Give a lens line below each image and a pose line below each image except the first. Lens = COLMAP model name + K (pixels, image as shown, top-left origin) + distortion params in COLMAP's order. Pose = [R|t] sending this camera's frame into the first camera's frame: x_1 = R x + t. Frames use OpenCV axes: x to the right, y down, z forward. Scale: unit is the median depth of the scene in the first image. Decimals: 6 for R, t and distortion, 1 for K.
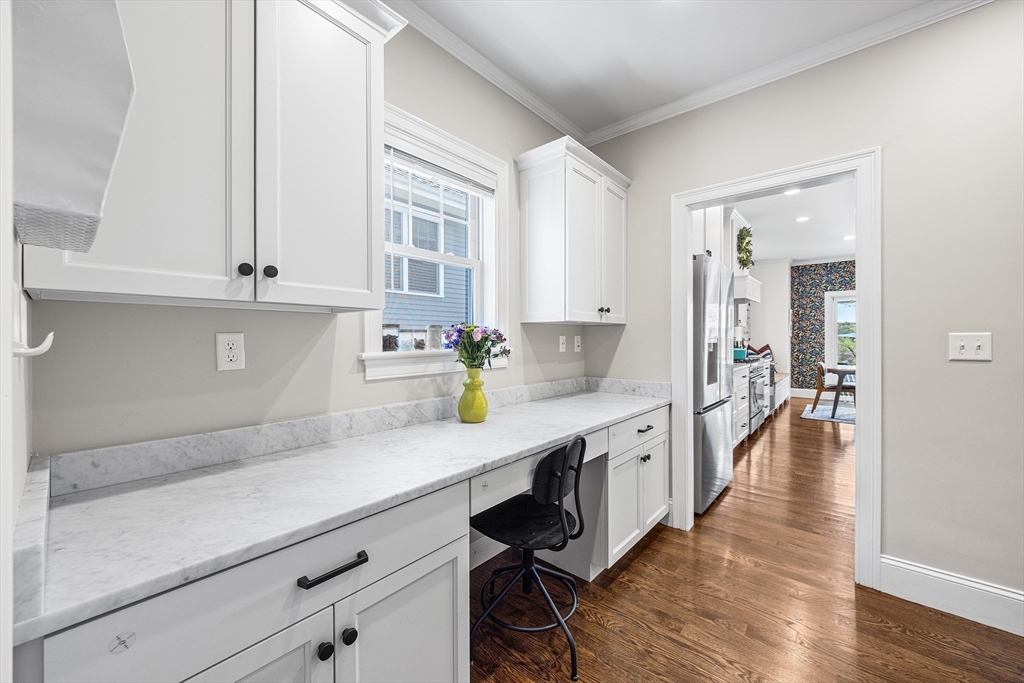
lens RADIAL K [[394.4, 0, 512.6], [0, 394.4, 337.1], [0, 0, 1]] dist [-0.011051, 0.000394]
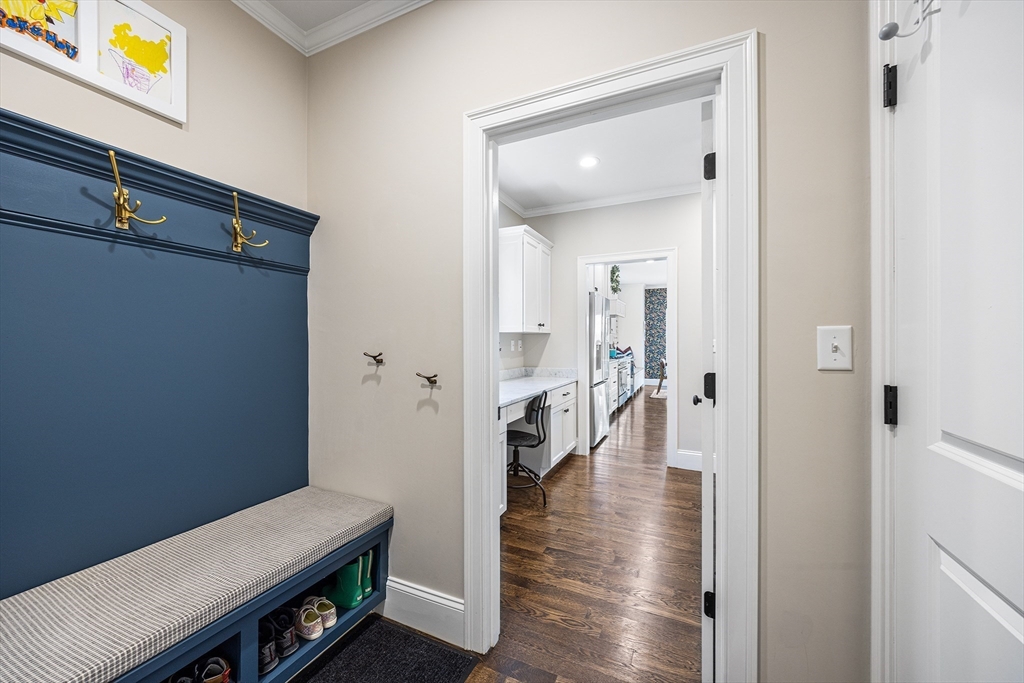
lens RADIAL K [[394.4, 0, 515.8], [0, 394.4, 342.8], [0, 0, 1]] dist [-0.011051, 0.000394]
pose [[0.957681, -0.002122, 0.287825, -0.285777], [0.001110, 0.999993, 0.003682, -0.000117], [-0.287831, -0.003207, 0.957676, -0.458197]]
